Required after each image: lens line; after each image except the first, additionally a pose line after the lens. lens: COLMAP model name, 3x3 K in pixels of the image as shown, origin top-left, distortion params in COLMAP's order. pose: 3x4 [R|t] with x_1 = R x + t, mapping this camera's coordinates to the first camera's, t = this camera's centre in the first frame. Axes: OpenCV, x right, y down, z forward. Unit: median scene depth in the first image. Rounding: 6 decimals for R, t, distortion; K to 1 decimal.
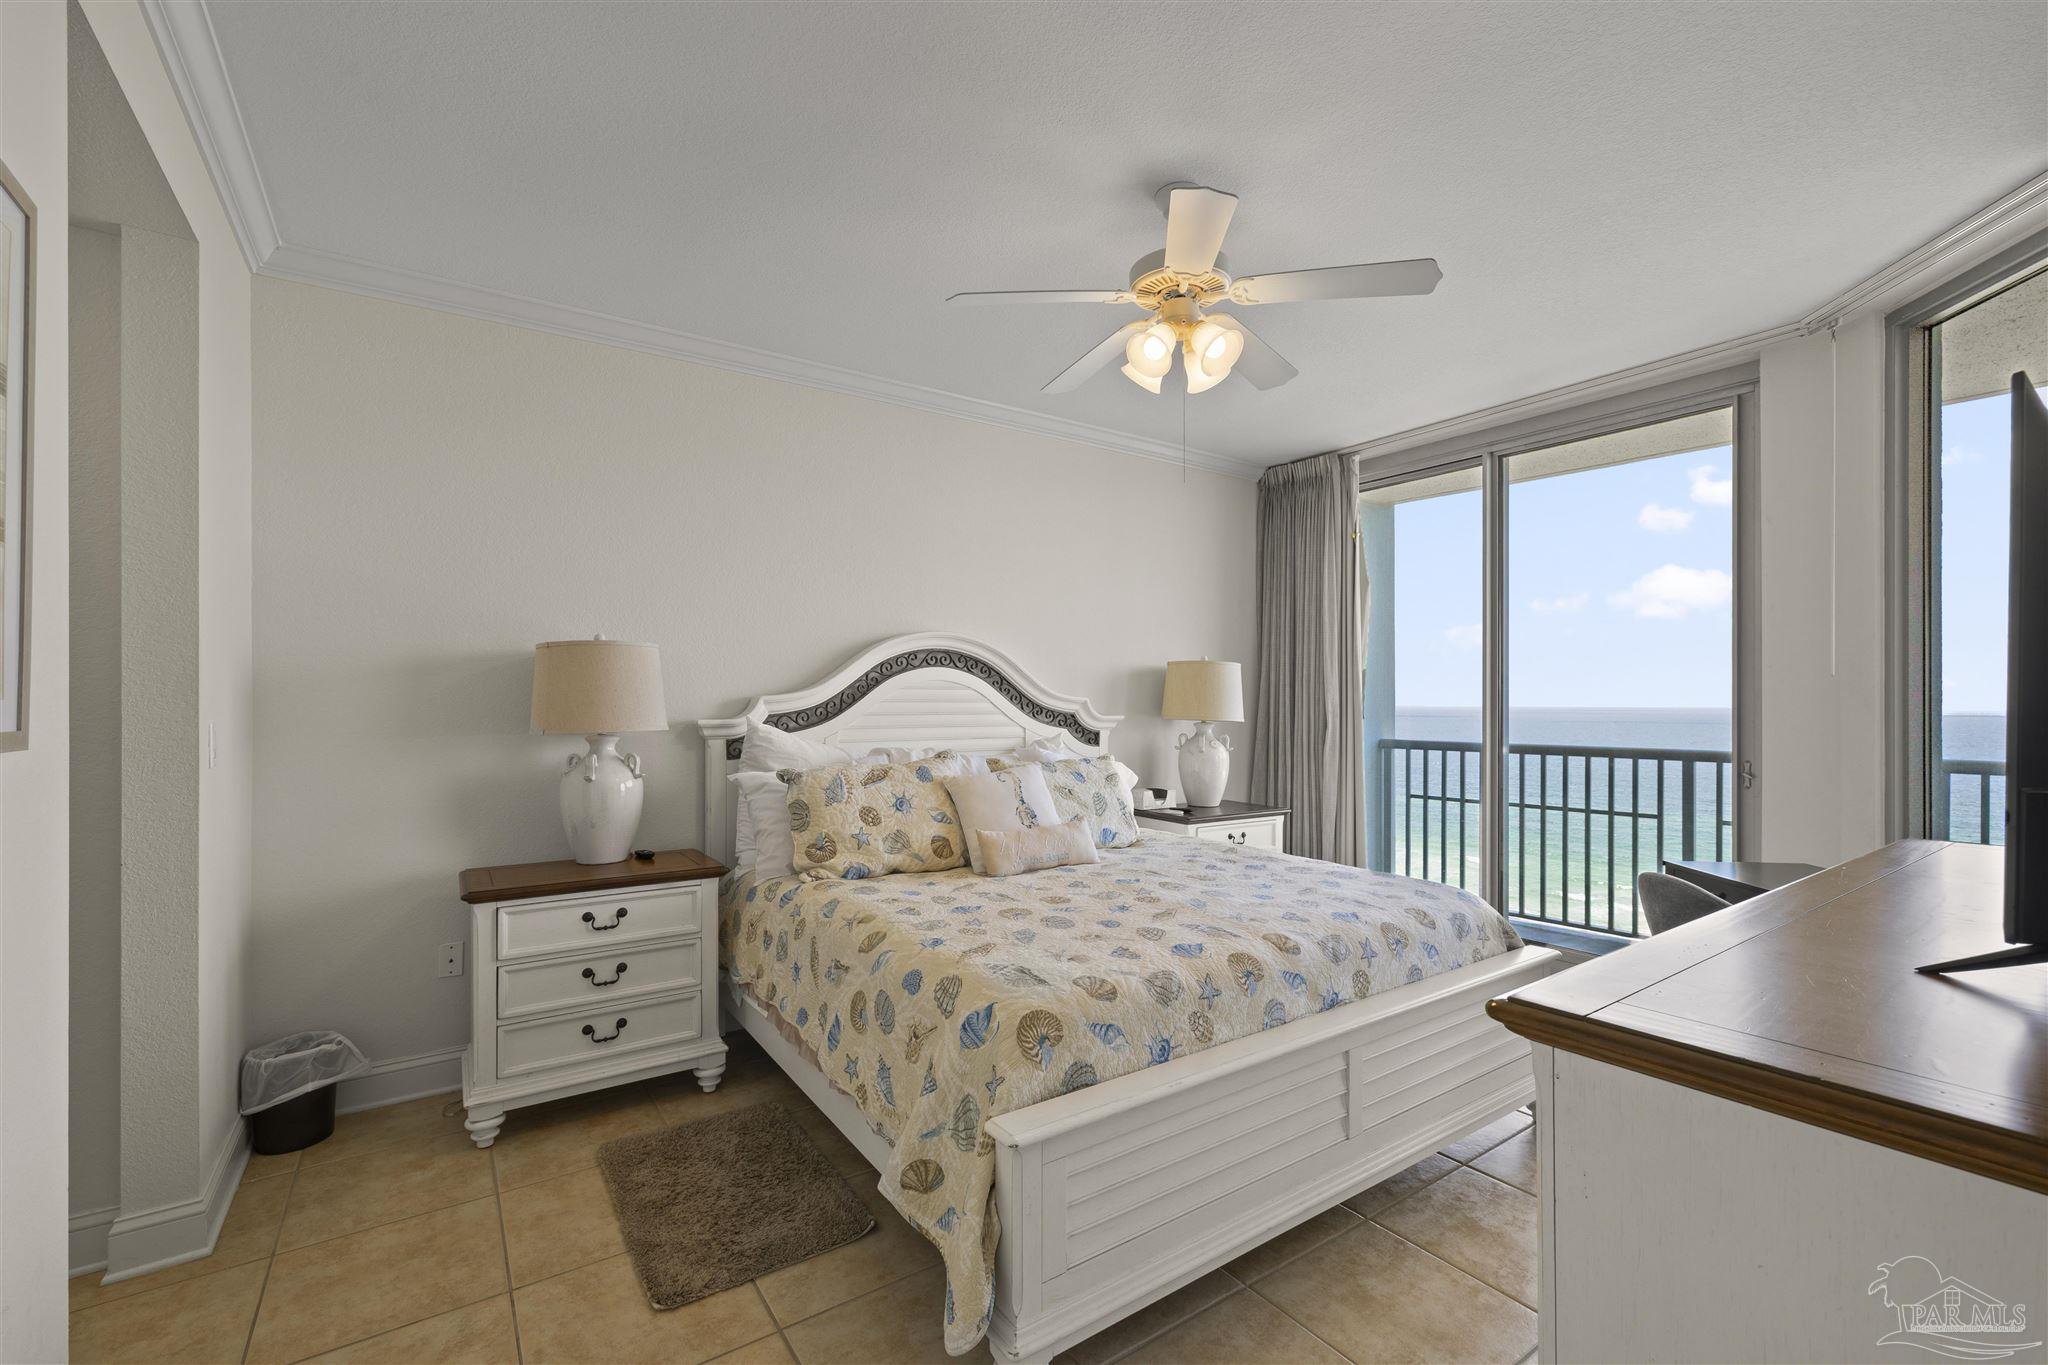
lens RADIAL K [[857.8, 0, 999.7], [0, 857.8, 699.9], [0, 0, 1]] dist [0.000787, 0.000171]
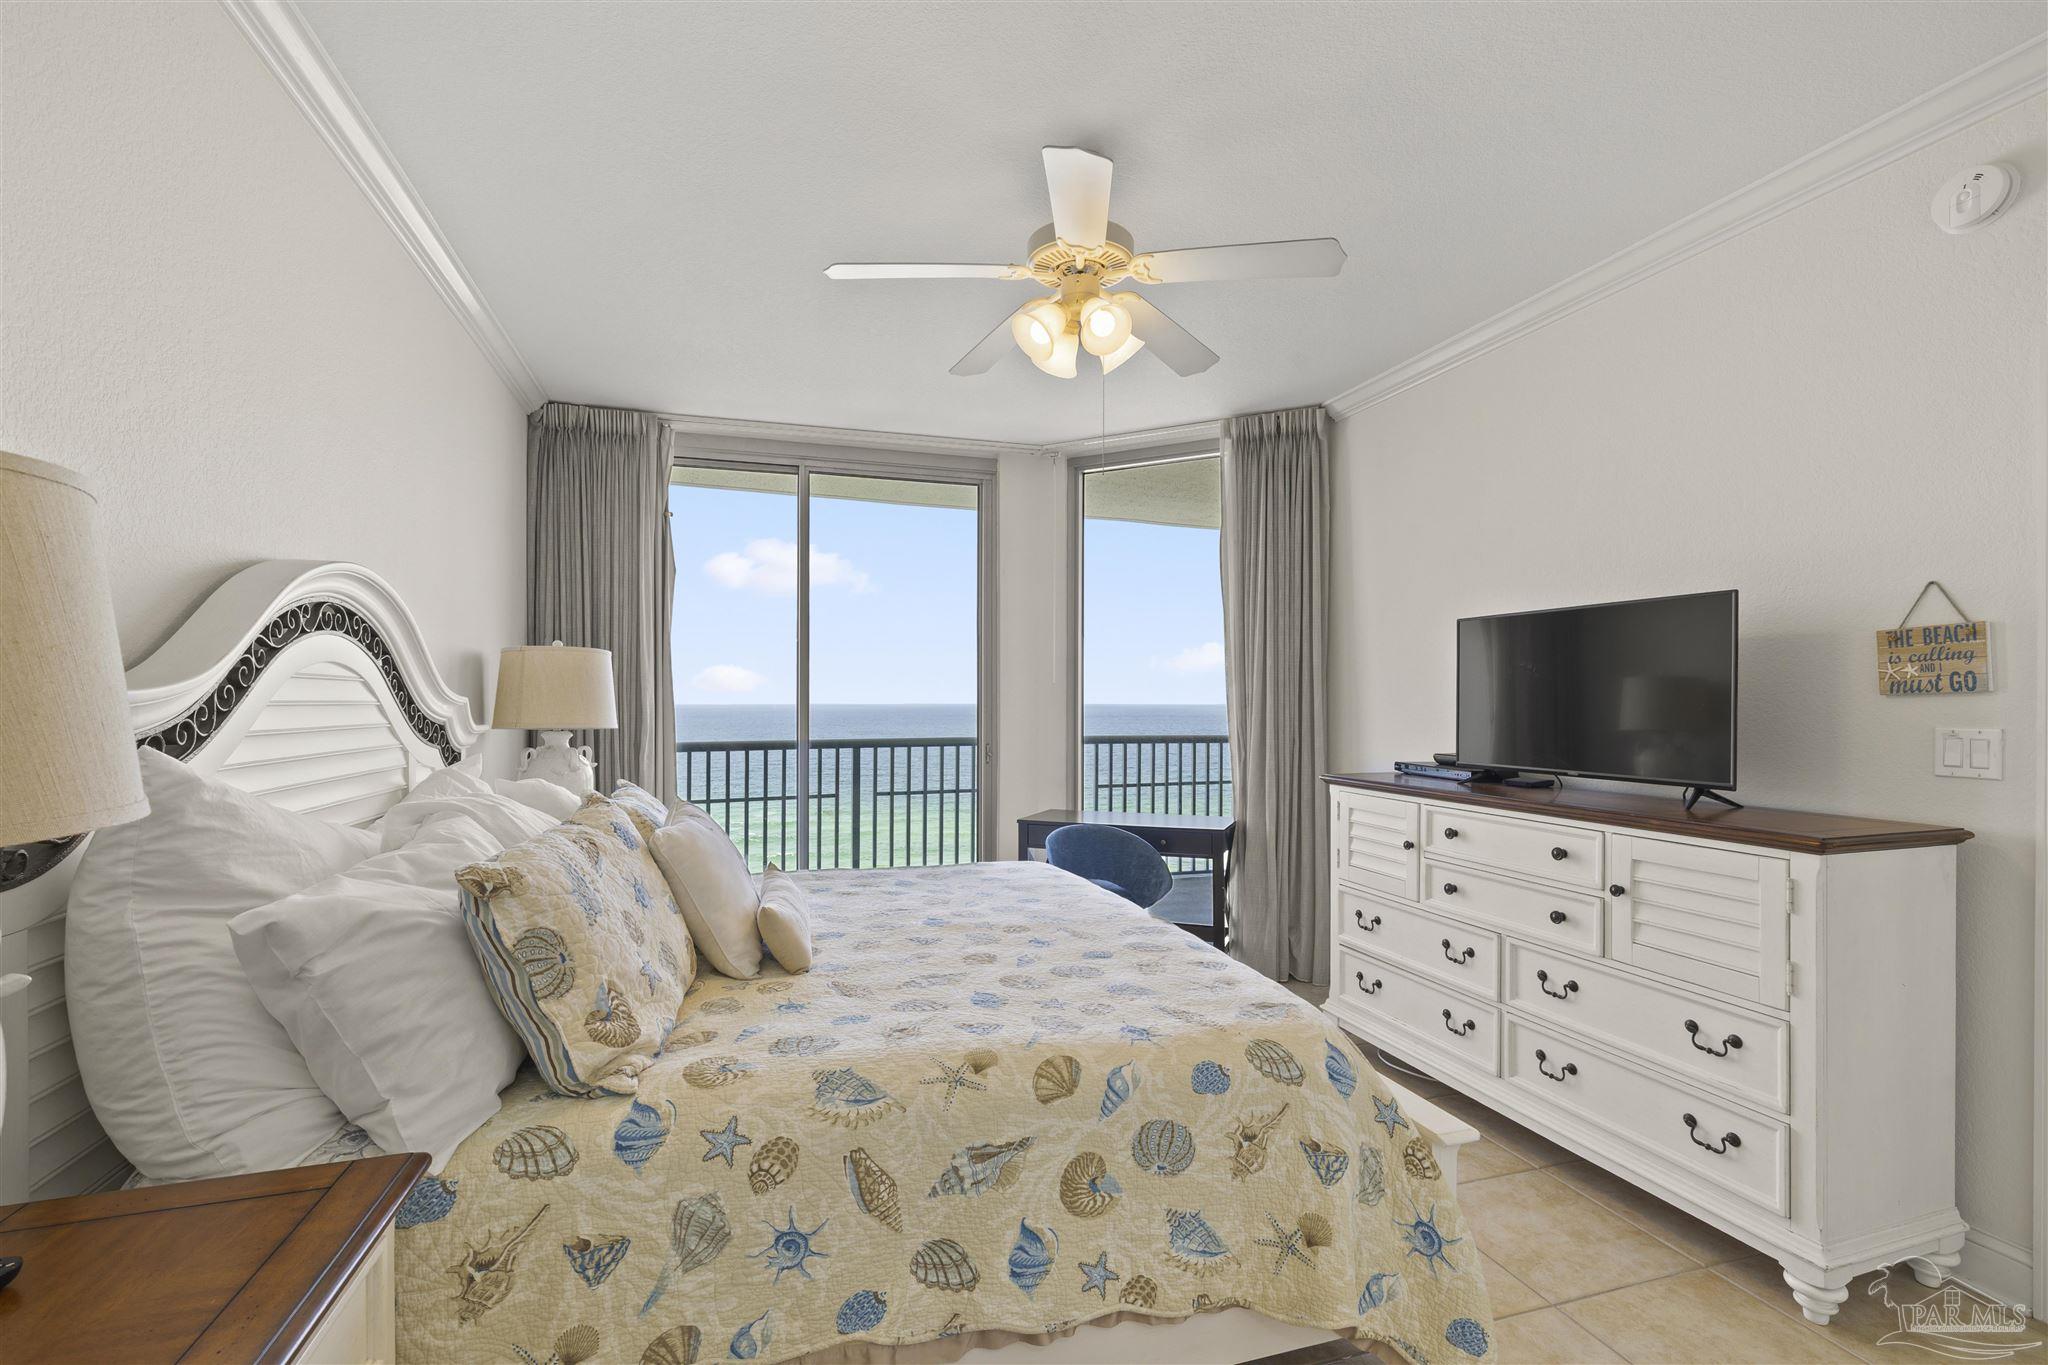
lens RADIAL K [[897.1, 0, 1019.9], [0, 897.1, 703.1], [0, 0, 1]] dist [0.002292, 0.000611]
pose [[0.289993, -0.003856, 0.957021, -0.593602], [-0.002536, 0.999985, 0.004798, -0.002721], [-0.957025, -0.003819, 0.289979, 0.614221]]
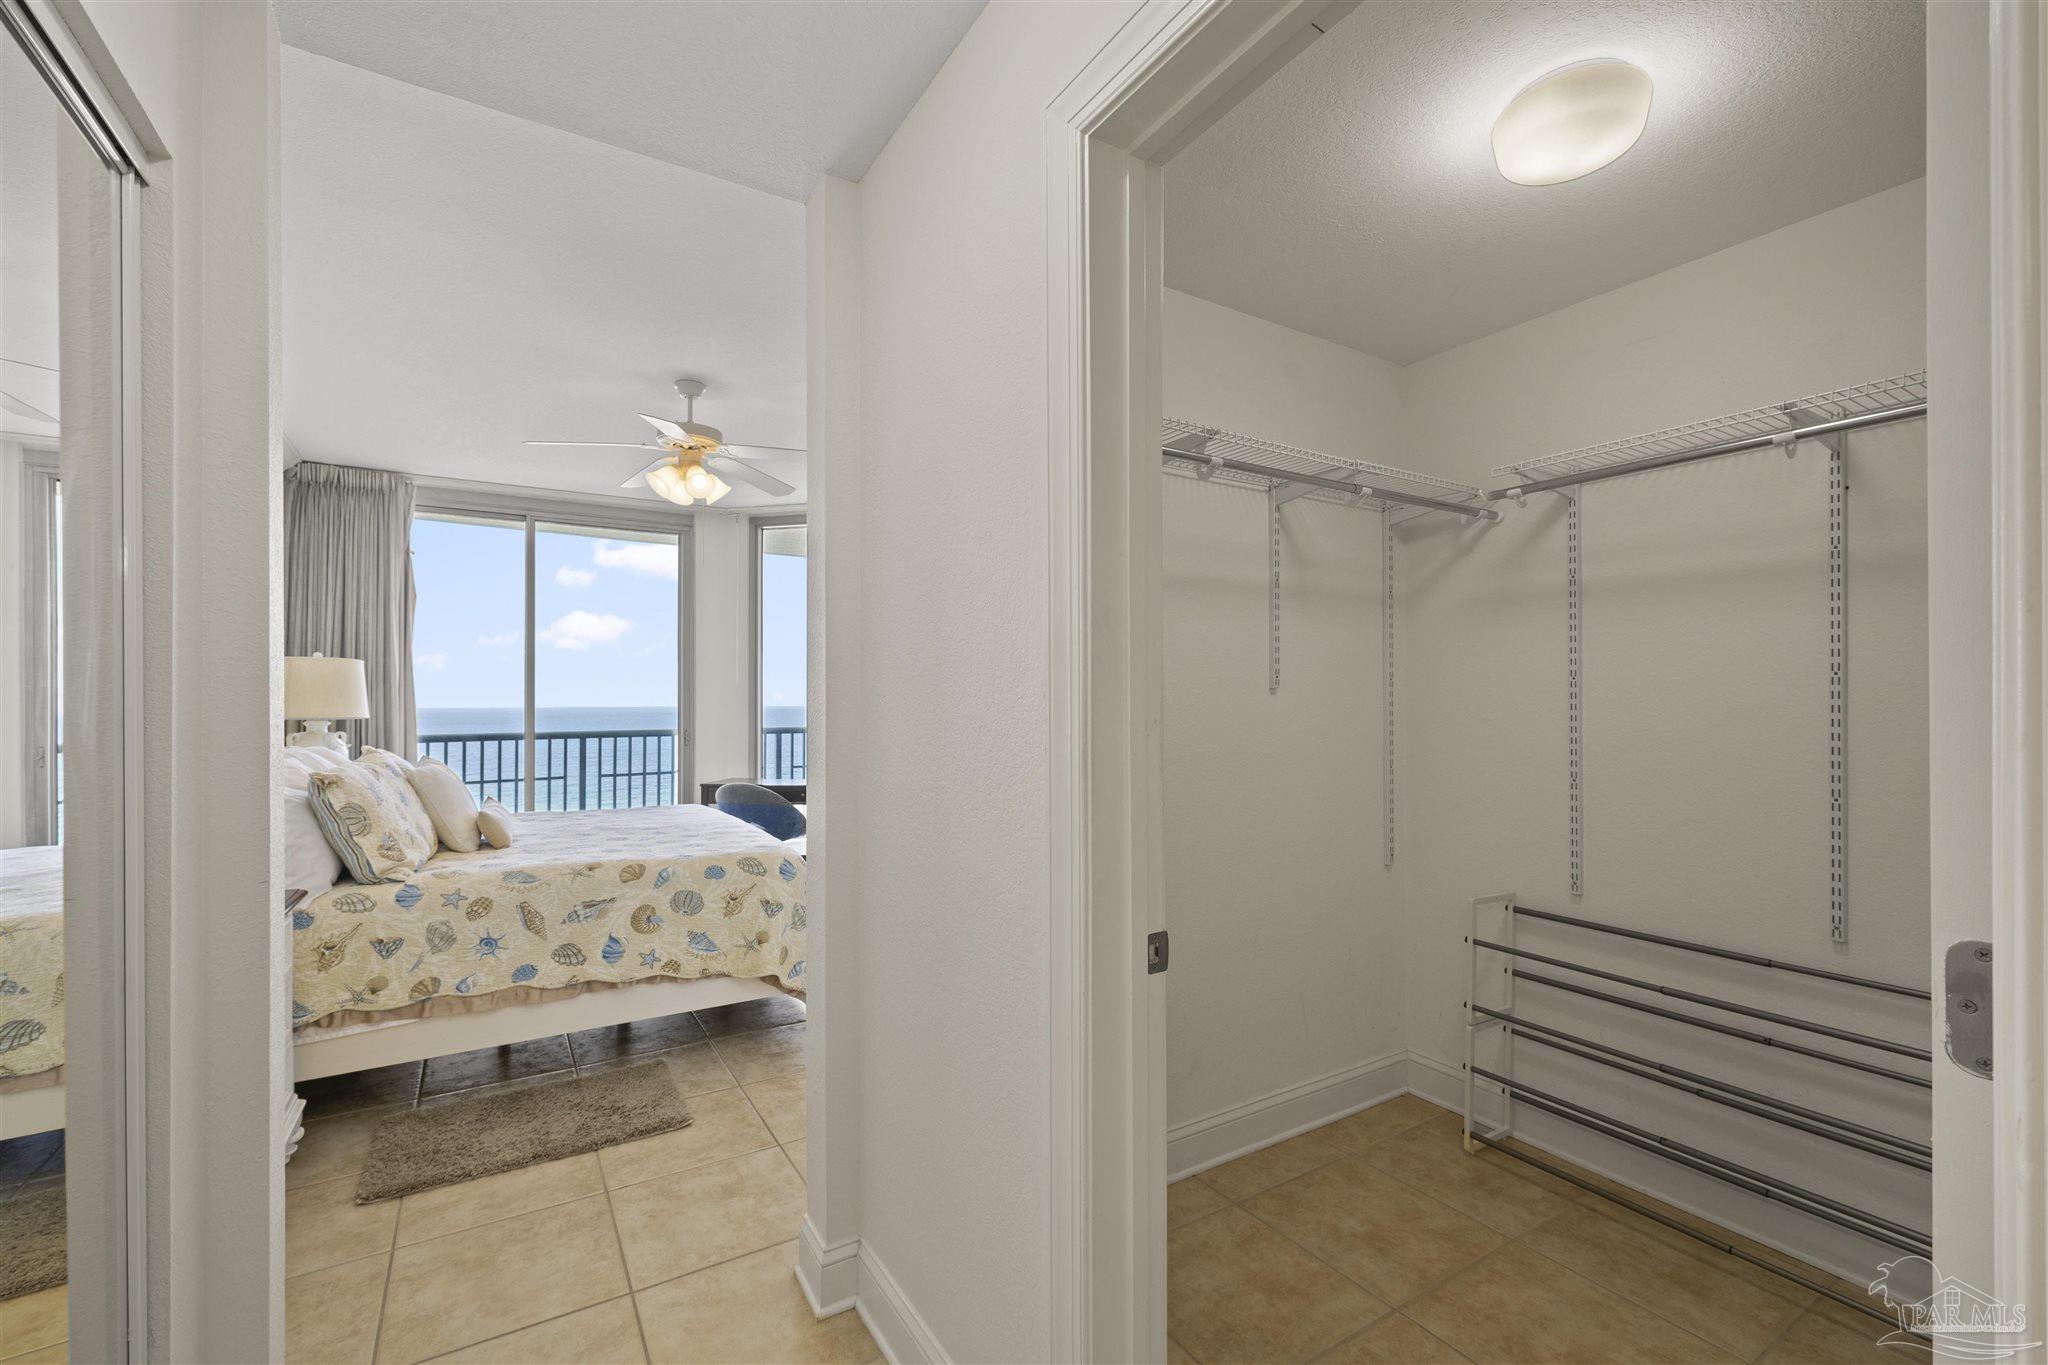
lens RADIAL K [[866.0, 0, 1022.9], [0, 866.0, 696.8], [0, 0, 1]] dist [0.000241, 0.000315]
pose [[0.040741, 0.004551, 0.999159, -1.108343], [0.000909, 0.999989, -0.004591, 0.007194], [-0.999169, 0.001096, 0.040736, 0.239300]]
